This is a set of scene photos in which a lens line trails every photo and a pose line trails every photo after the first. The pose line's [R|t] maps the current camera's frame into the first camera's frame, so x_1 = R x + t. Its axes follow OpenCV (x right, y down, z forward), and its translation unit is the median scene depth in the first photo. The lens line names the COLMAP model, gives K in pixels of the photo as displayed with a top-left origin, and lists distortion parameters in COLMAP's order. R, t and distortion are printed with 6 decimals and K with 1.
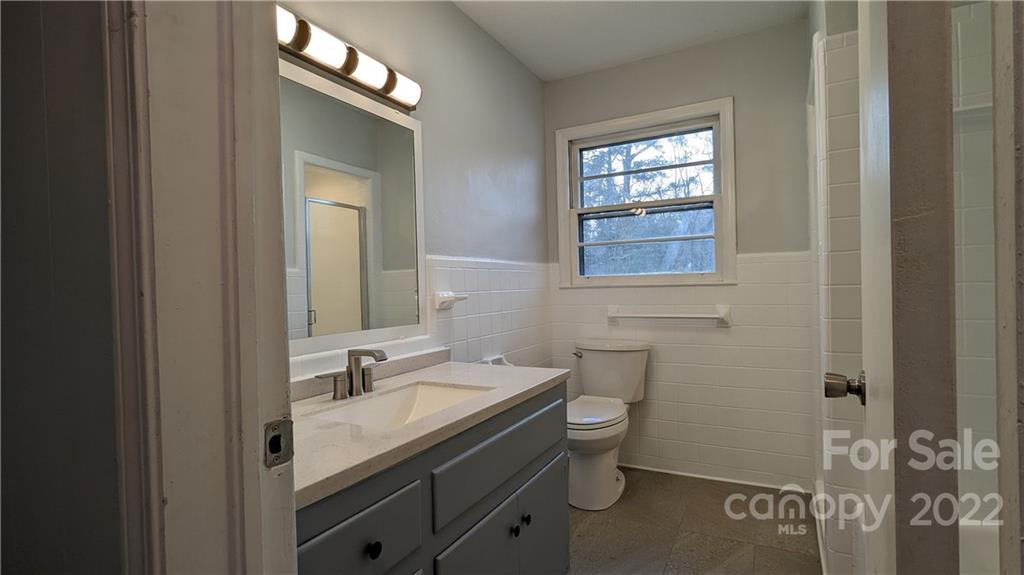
lens RADIAL K [[482.4, 0, 509.3], [0, 482.4, 290.4], [0, 0, 1]] dist [-0.002620, 0.001399]
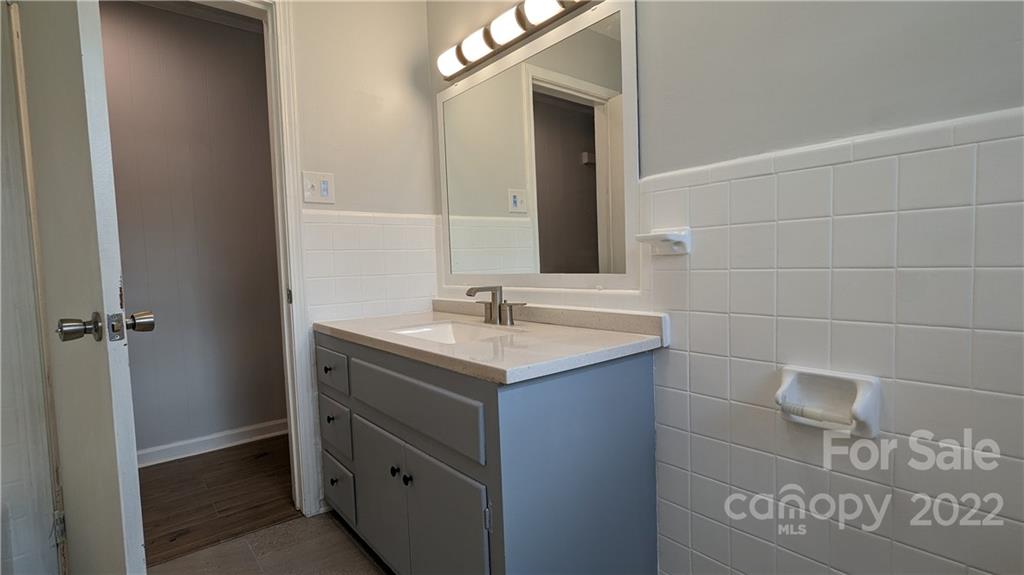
lens RADIAL K [[482.4, 0, 509.3], [0, 482.4, 290.4], [0, 0, 1]] dist [-0.002620, 0.001399]
pose [[-0.374205, 0.095449, -0.922421, 0.593706], [0.034285, 0.995433, 0.089096, 0.023244], [0.926712, 0.001715, -0.375768, 1.151127]]
